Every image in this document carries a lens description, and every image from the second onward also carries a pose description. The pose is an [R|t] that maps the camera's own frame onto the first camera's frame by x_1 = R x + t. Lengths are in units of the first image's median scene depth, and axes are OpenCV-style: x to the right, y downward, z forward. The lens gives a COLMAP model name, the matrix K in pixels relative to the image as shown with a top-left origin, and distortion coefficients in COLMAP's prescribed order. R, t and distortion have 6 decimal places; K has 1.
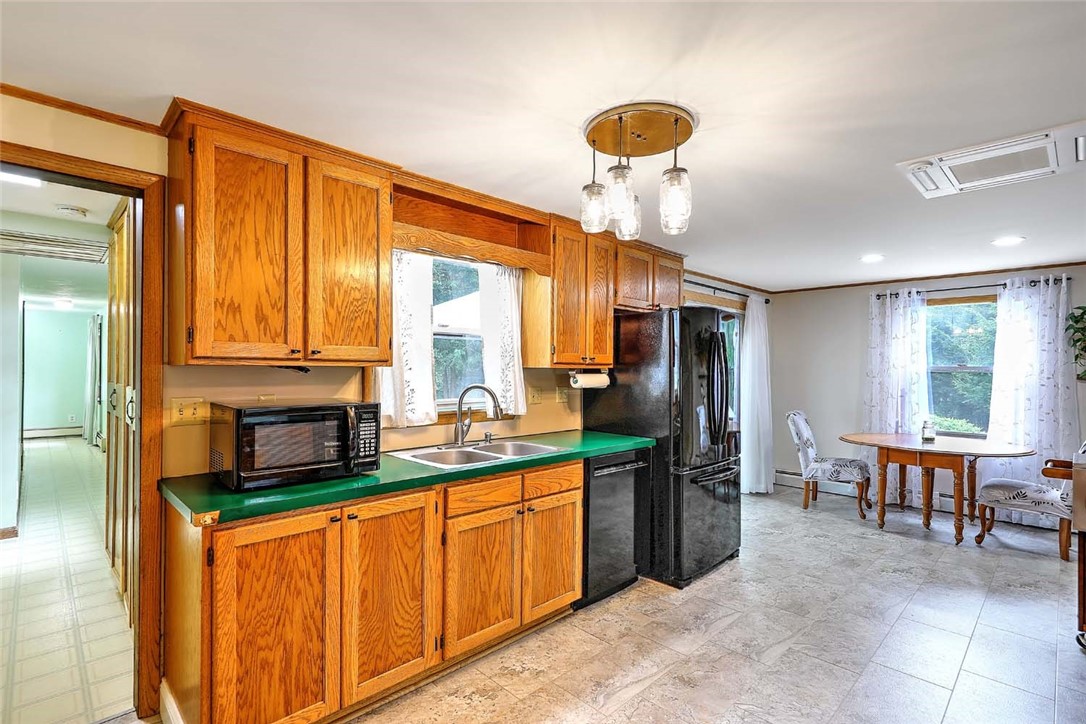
lens RADIAL K [[511.4, 0, 542.7], [0, 511.4, 362.6], [0, 0, 1]] dist [0.001054, -0.001336]
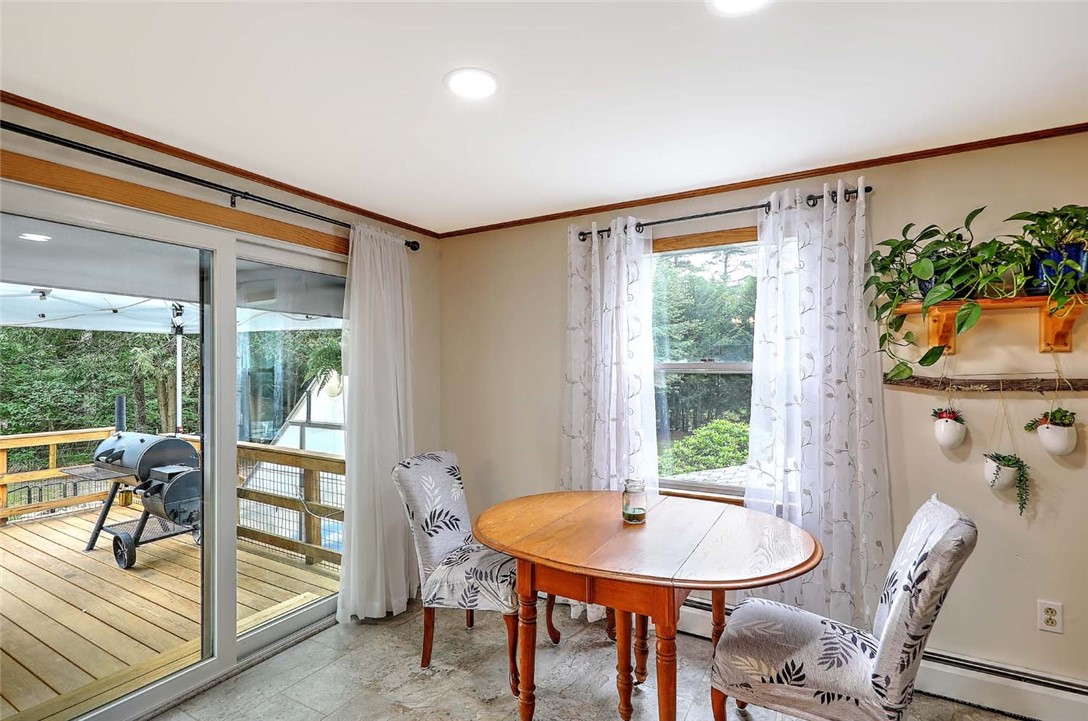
lens RADIAL K [[512.3, 0, 547.9], [0, 512.3, 359.5], [0, 0, 1]] dist [0.001054, -0.001336]
pose [[0.961237, -0.007379, 0.275624, 0.560587], [0.010453, 0.999898, -0.009686, 0.009818], [-0.275524, 0.012191, 0.961217, 0.579105]]
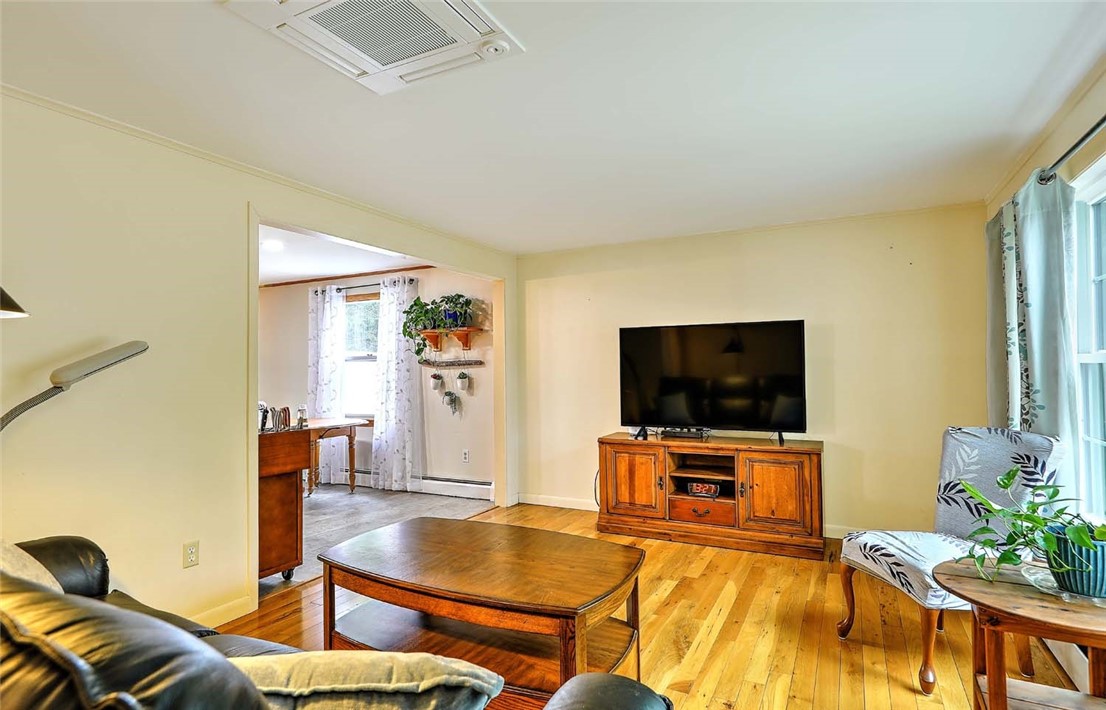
lens RADIAL K [[569.2, 0, 549.8], [0, 569.2, 359.4], [0, 0, 1]] dist [0.022277, 0.000093]
pose [[0.951769, -0.012645, 0.306554, 0.899896], [0.017490, 0.999762, -0.013065, 0.043480], [-0.306316, 0.017797, 0.951764, -0.348834]]
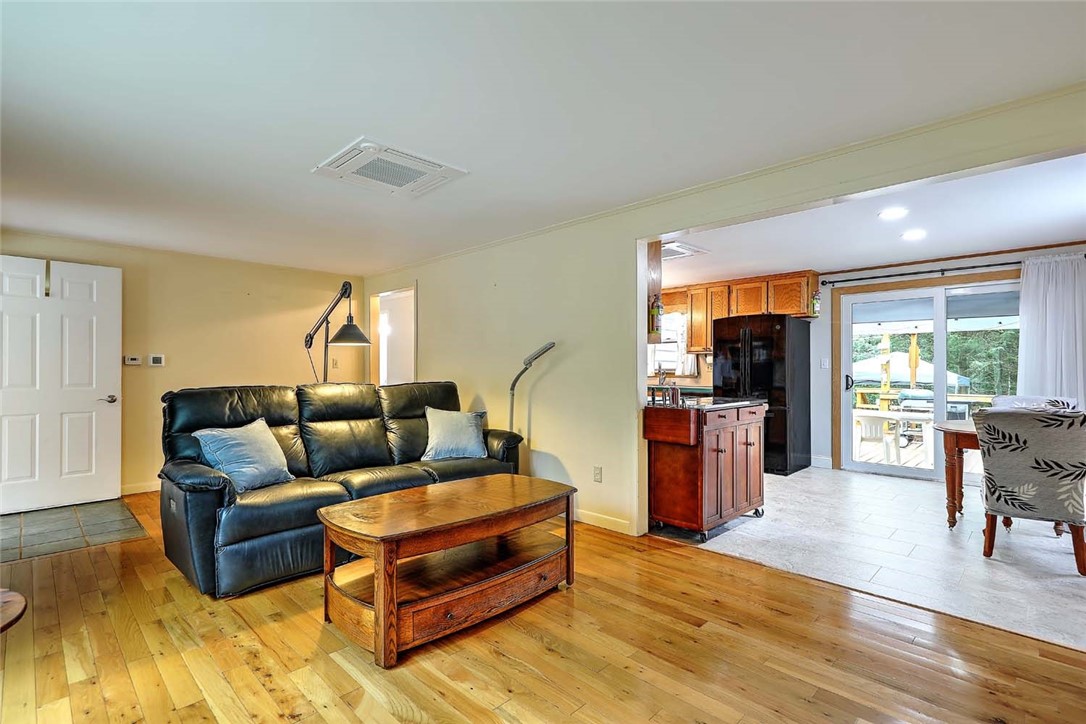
lens RADIAL K [[511.4, 0, 536.9], [0, 511.4, 367.2], [0, 0, 1]] dist [0.001054, -0.001336]
pose [[0.014657, -0.014281, -0.999791, 1.552832], [0.003567, 0.999892, -0.014230, 0.068271], [0.999886, -0.003358, 0.014707, 0.220008]]
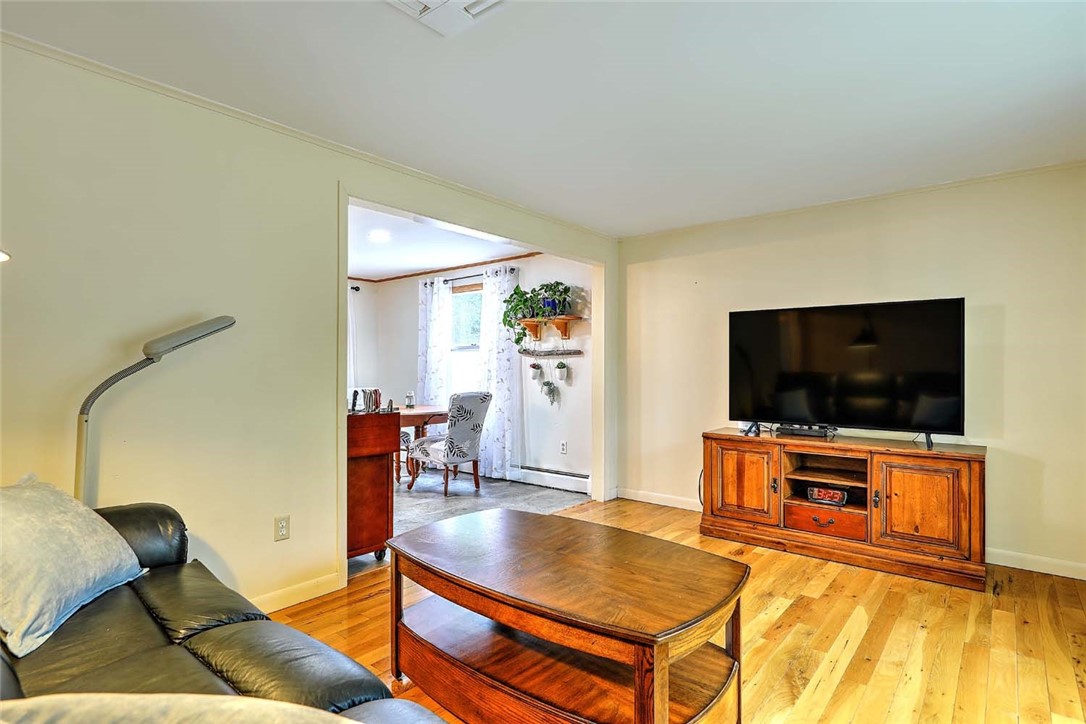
lens RADIAL K [[552.2, 0, 546.1], [0, 552.2, 370.1], [0, 0, 1]] dist [0.013362, -0.000347]
pose [[0.994442, -0.006439, 0.105090, 0.943137], [0.005706, 0.999957, 0.007274, 0.060678], [-0.105132, -0.006634, 0.994436, -0.275978]]
